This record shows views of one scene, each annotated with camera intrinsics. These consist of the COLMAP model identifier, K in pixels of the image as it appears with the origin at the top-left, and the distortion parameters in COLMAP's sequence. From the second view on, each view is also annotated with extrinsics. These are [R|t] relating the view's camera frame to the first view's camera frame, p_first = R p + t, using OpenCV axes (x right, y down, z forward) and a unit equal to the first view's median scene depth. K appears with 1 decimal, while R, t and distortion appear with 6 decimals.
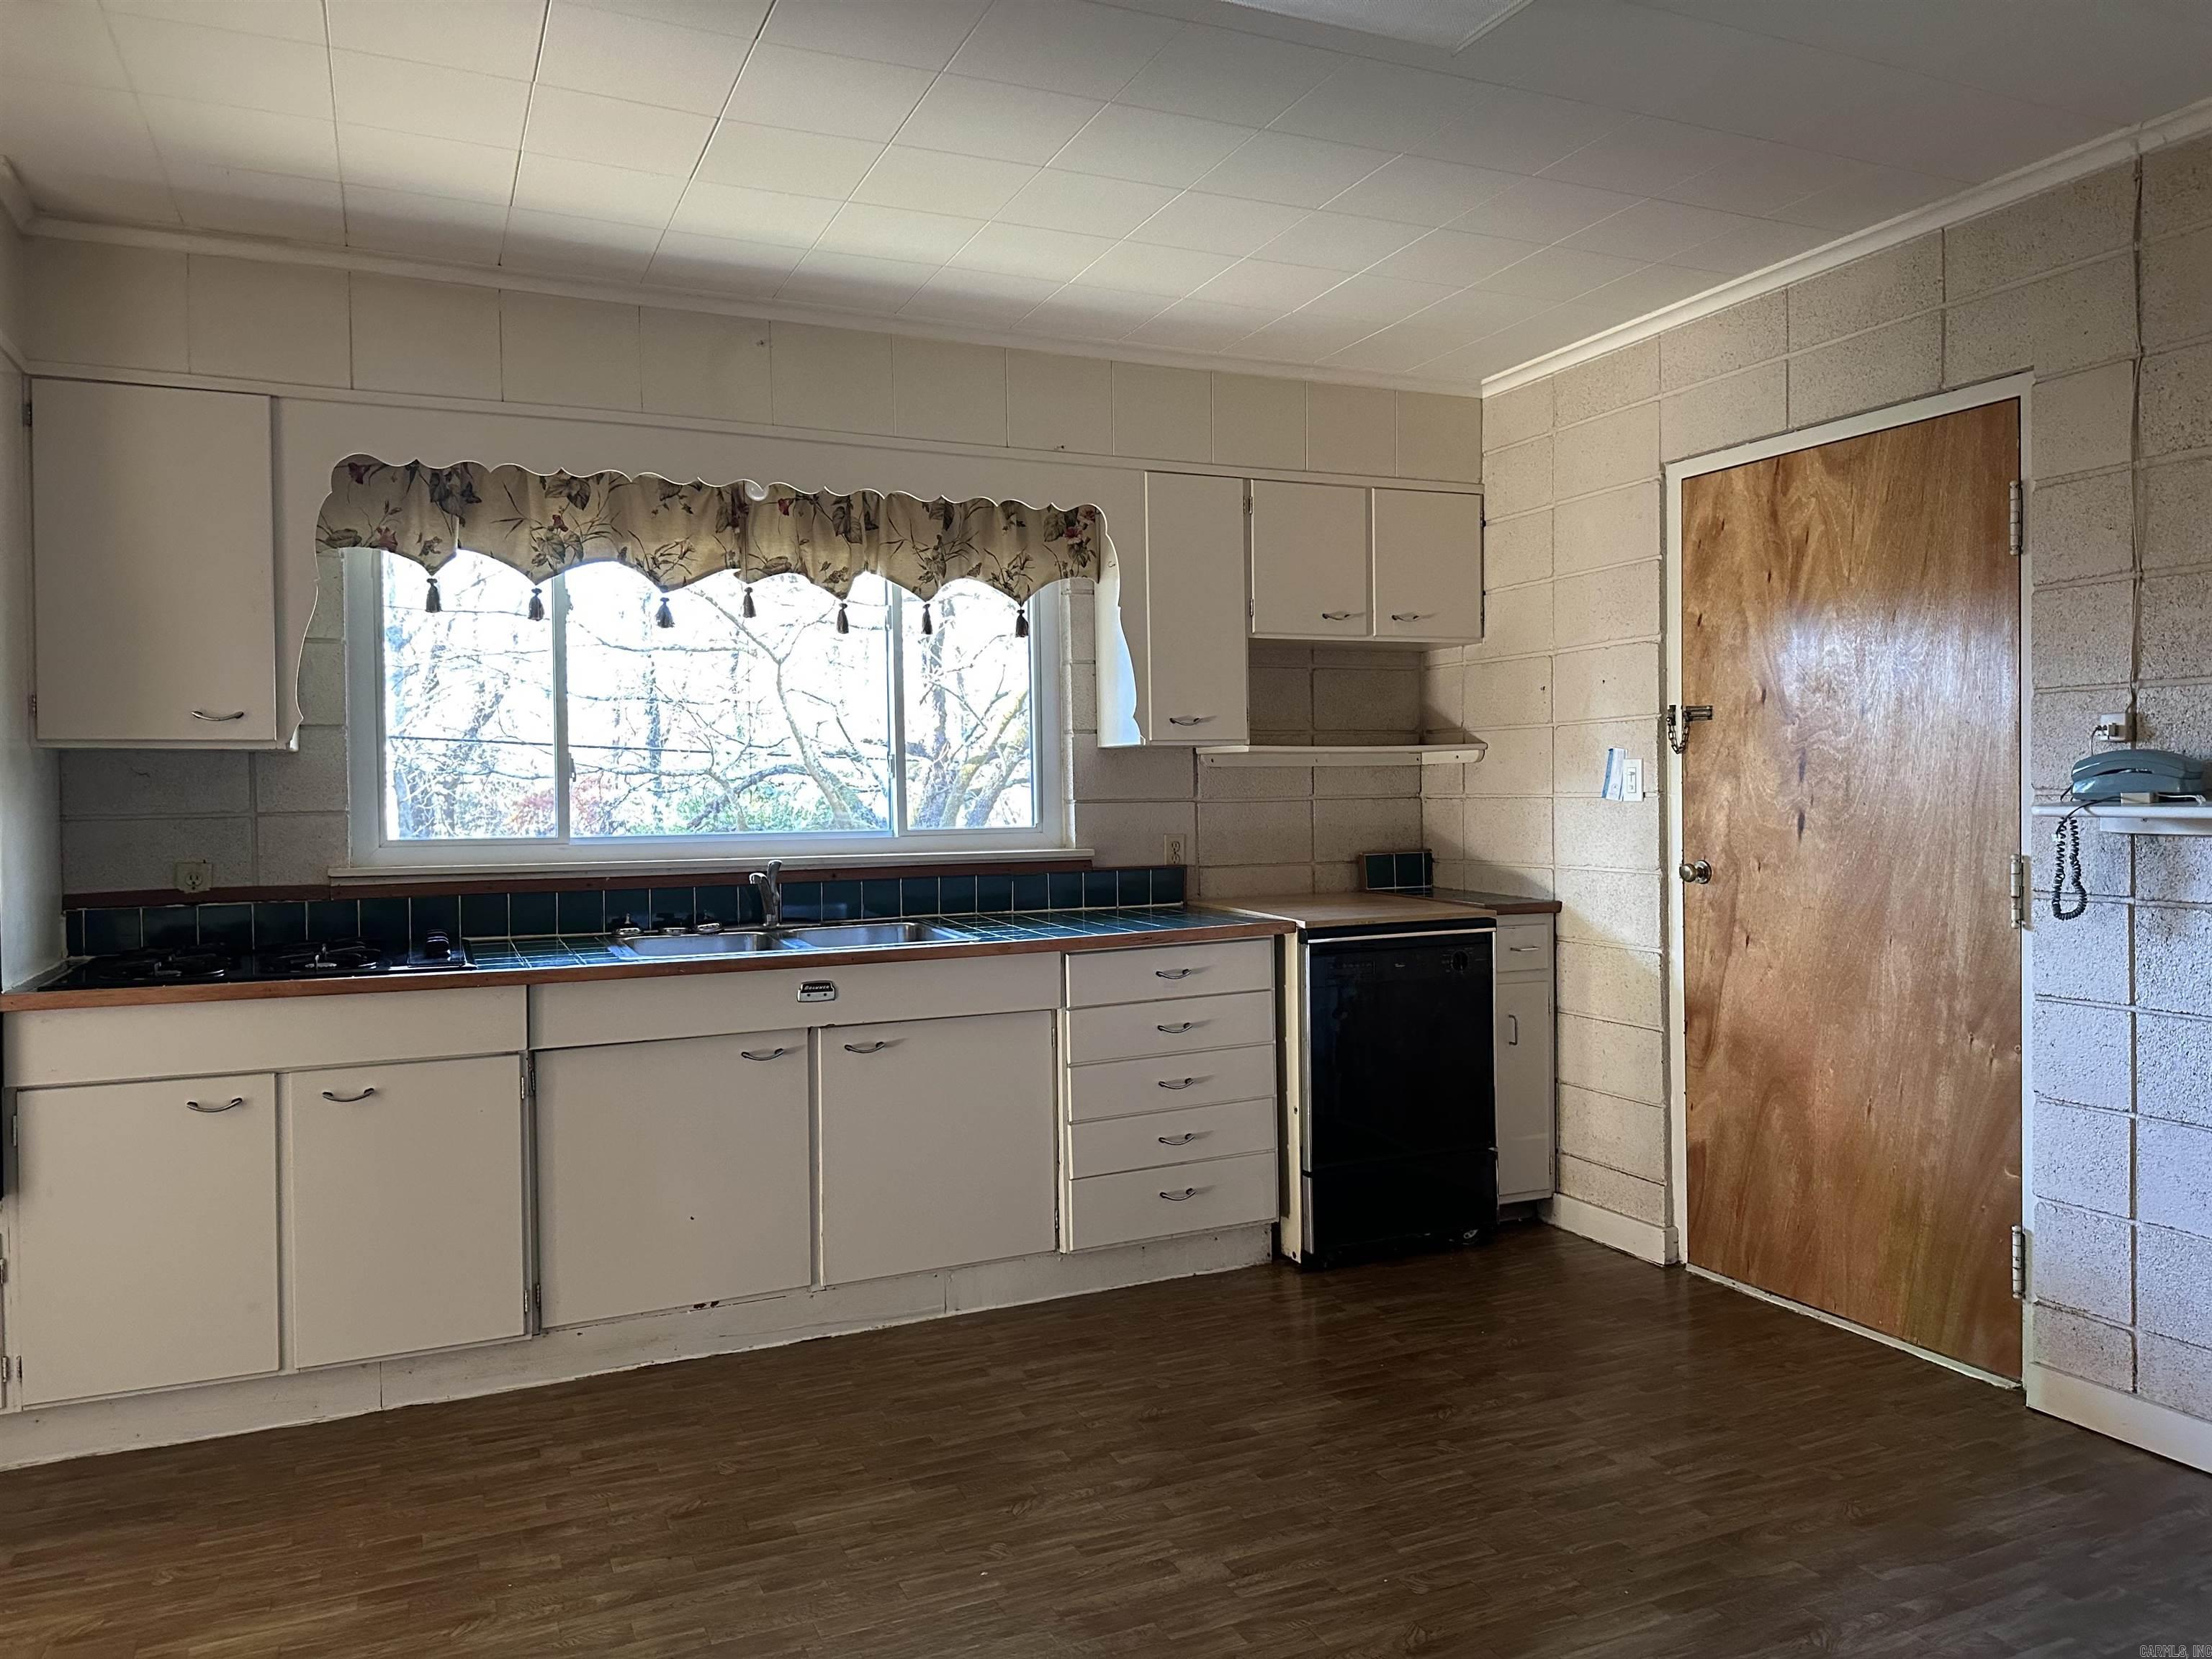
lens RADIAL K [[1575.2, 0, 1112.3], [0, 1575.2, 833.5], [0, 0, 1]] dist [0.094322, -0.105917]
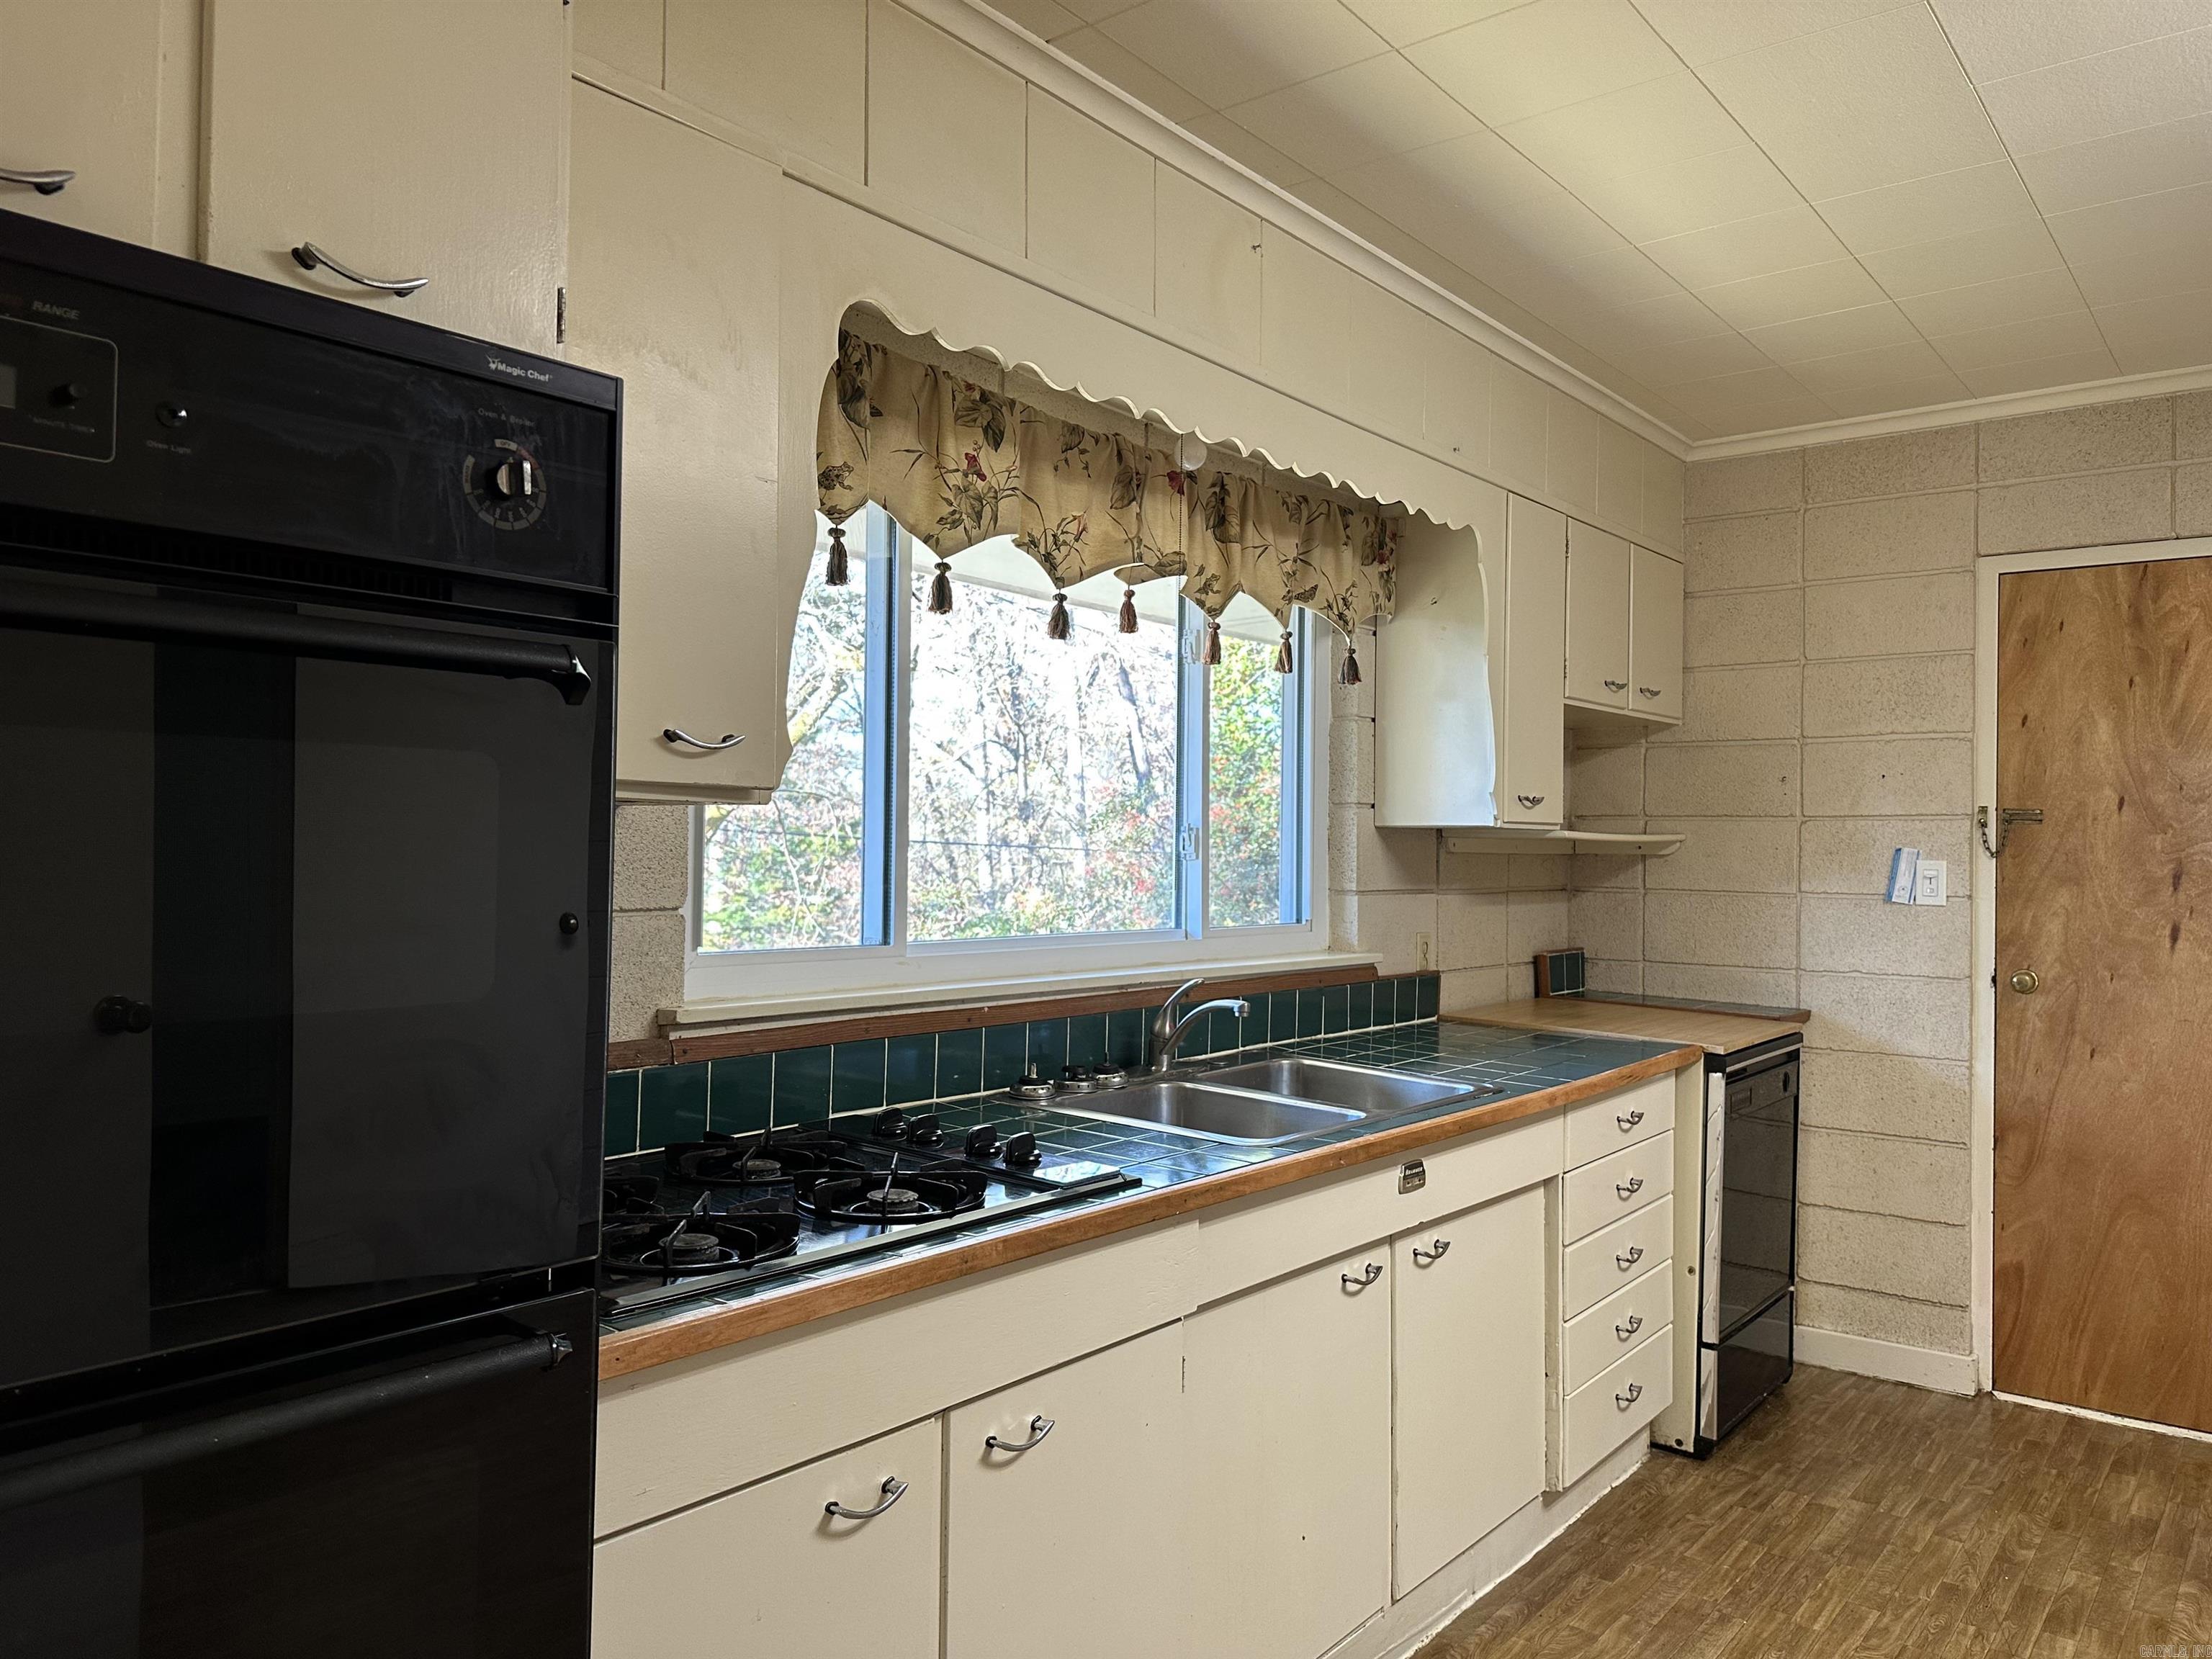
lens RADIAL K [[1575.2, 0, 1112.3], [0, 1575.2, 833.5], [0, 0, 1]] dist [0.094322, -0.105917]
pose [[0.888316, 0.029146, 0.458306, -0.577455], [-0.015571, 0.999322, -0.033371, -0.024317], [-0.458968, 0.022508, 0.888168, 0.397461]]
